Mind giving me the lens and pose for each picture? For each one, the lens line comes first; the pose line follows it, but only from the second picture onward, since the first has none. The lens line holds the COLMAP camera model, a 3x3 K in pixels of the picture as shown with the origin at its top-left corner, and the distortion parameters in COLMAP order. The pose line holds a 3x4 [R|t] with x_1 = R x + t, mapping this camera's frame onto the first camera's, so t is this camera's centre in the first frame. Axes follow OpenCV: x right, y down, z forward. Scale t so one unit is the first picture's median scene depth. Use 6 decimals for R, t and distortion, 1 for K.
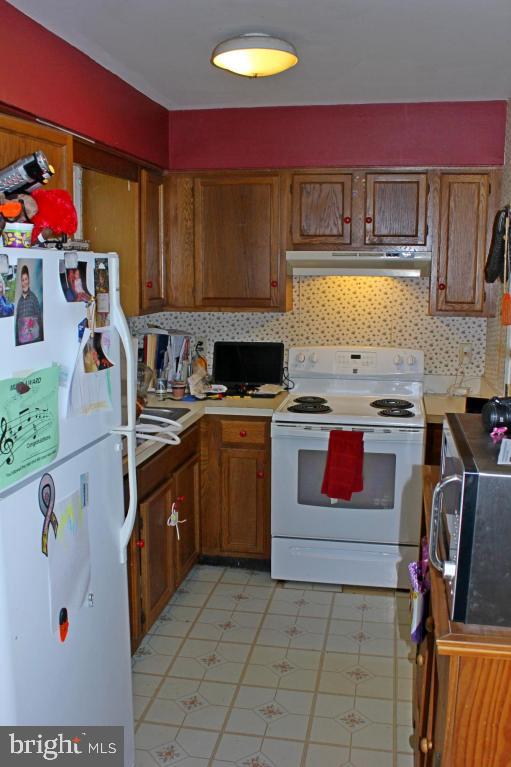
lens RADIAL K [[706.4, 0, 258.1], [0, 706.4, 390.6], [0, 0, 1]] dist [-0.043305, 0.000000]
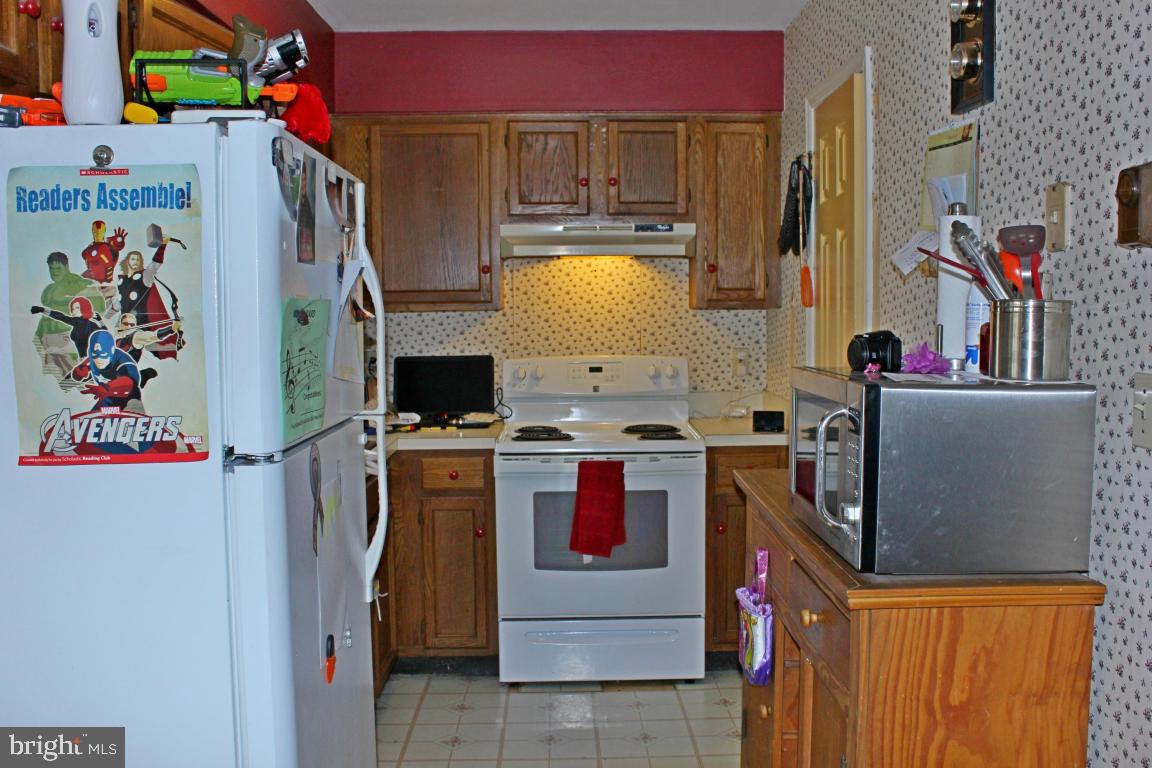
lens RADIAL K [[1061.0, 0, 575.5], [0, 1061.0, 375.8], [0, 0, 1]] dist [-0.043305, 0.000000]
pose [[0.980097, -0.024211, 0.197036, -0.108302], [0.044968, 0.993812, -0.101564, 0.075567], [-0.193358, 0.108403, 0.975121, -0.070239]]
